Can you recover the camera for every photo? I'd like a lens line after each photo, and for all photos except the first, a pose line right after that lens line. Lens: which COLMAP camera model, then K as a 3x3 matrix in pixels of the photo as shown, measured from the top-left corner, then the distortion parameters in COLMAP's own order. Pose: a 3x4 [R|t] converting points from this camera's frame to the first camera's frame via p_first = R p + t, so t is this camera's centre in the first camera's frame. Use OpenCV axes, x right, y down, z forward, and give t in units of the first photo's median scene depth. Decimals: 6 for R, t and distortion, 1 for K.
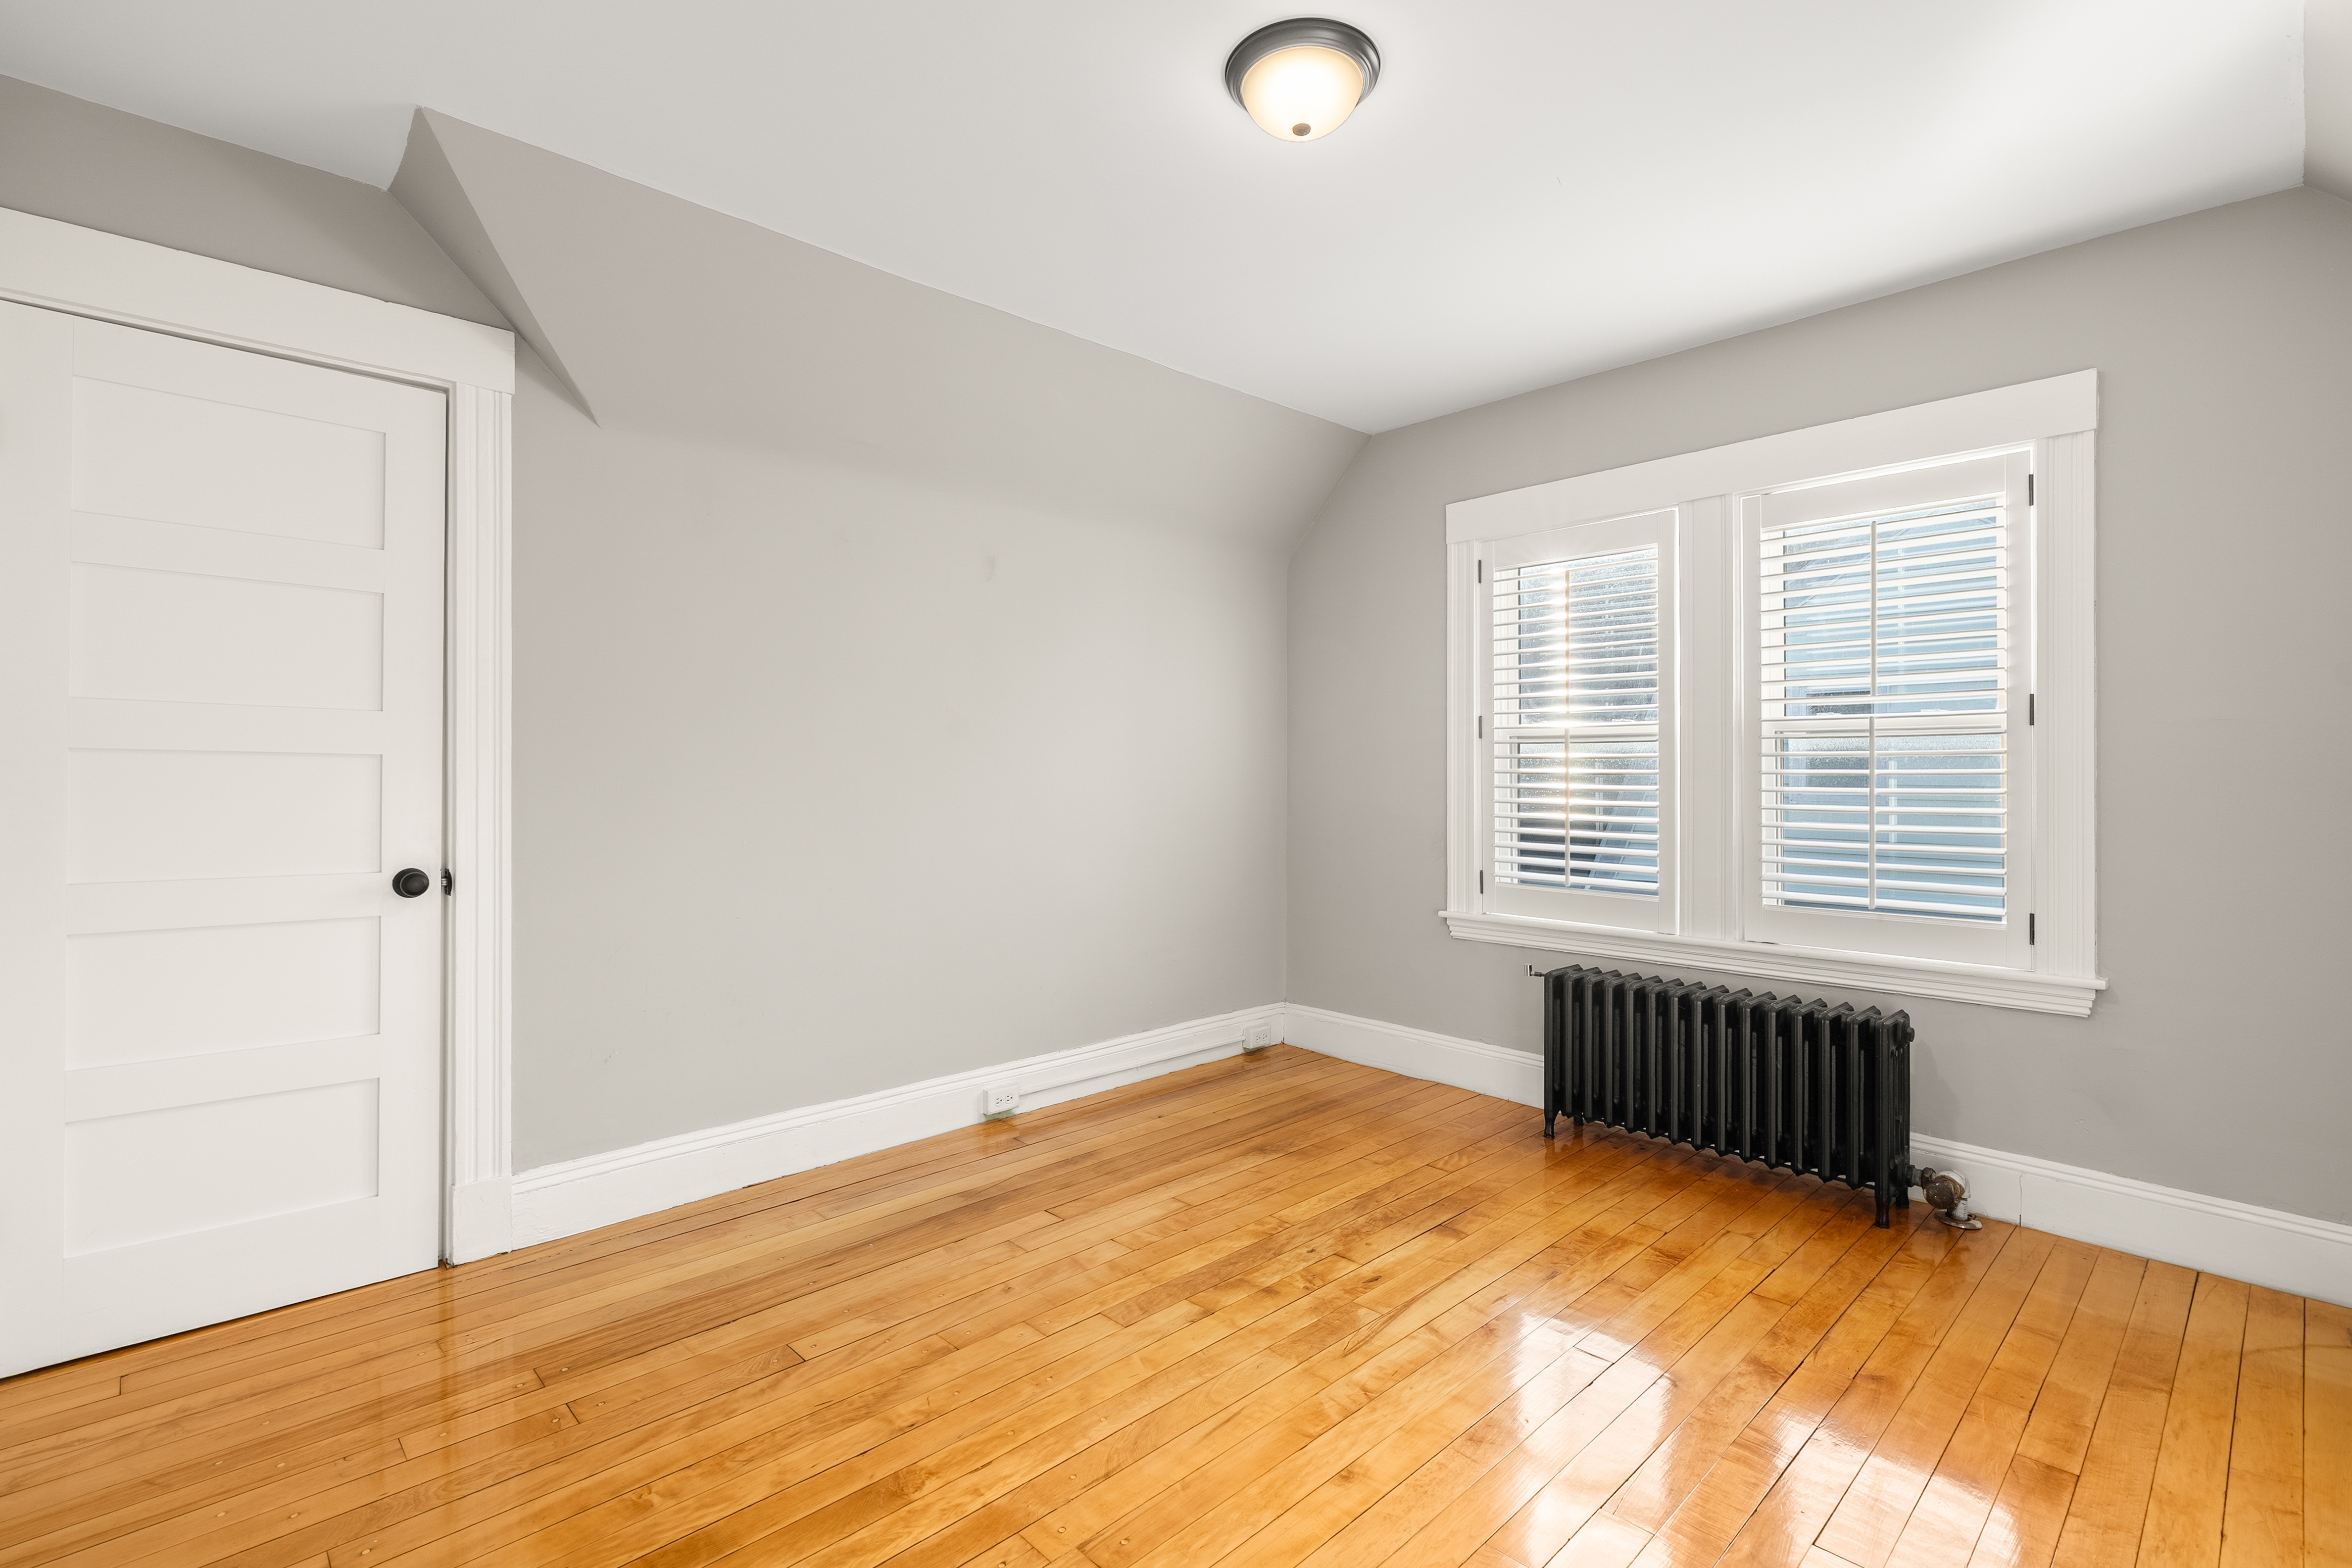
lens RADIAL K [[1076.9, 0, 1171.9], [0, 1076.9, 778.9], [0, 0, 1]] dist [-0.001931, 0.000548]
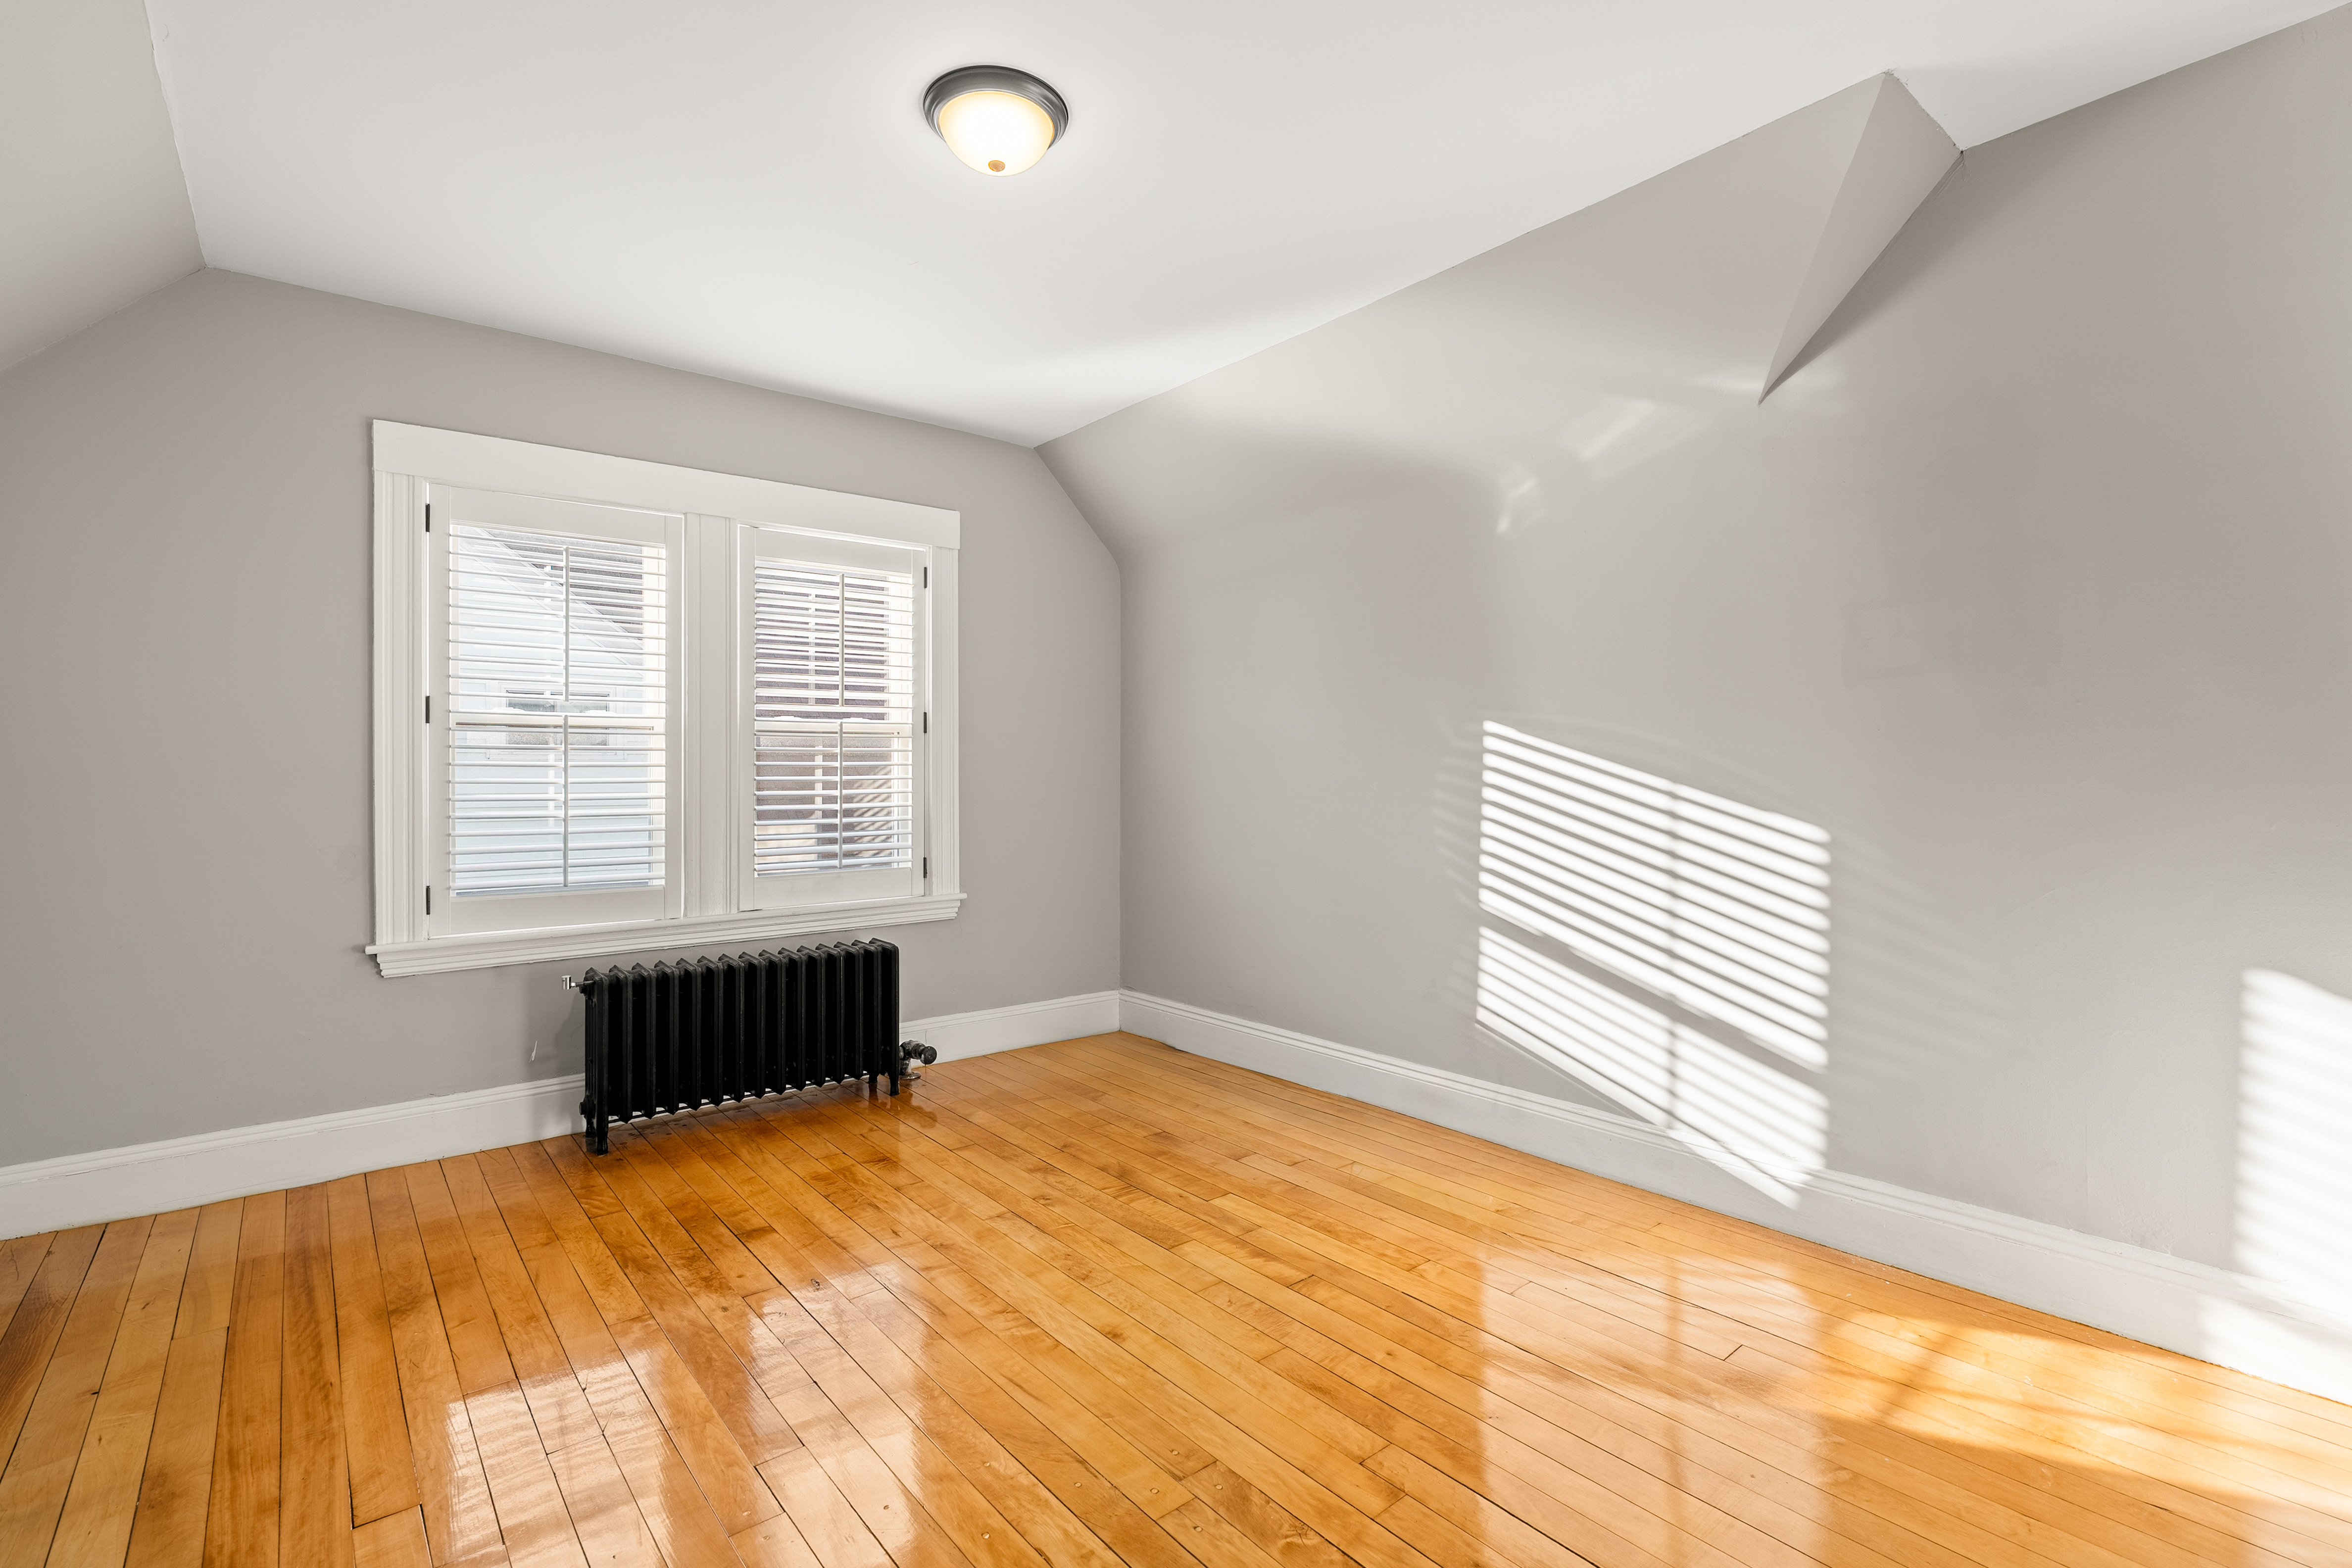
lens RADIAL K [[1076.9, 0, 1170.7], [0, 1076.9, 768.3], [0, 0, 1]] dist [-0.001931, 0.000548]
pose [[0.074804, -0.001587, 0.997197, -0.650715], [0.010633, 0.999943, 0.000794, 0.002162], [-0.997142, 0.010544, 0.074816, 0.518396]]
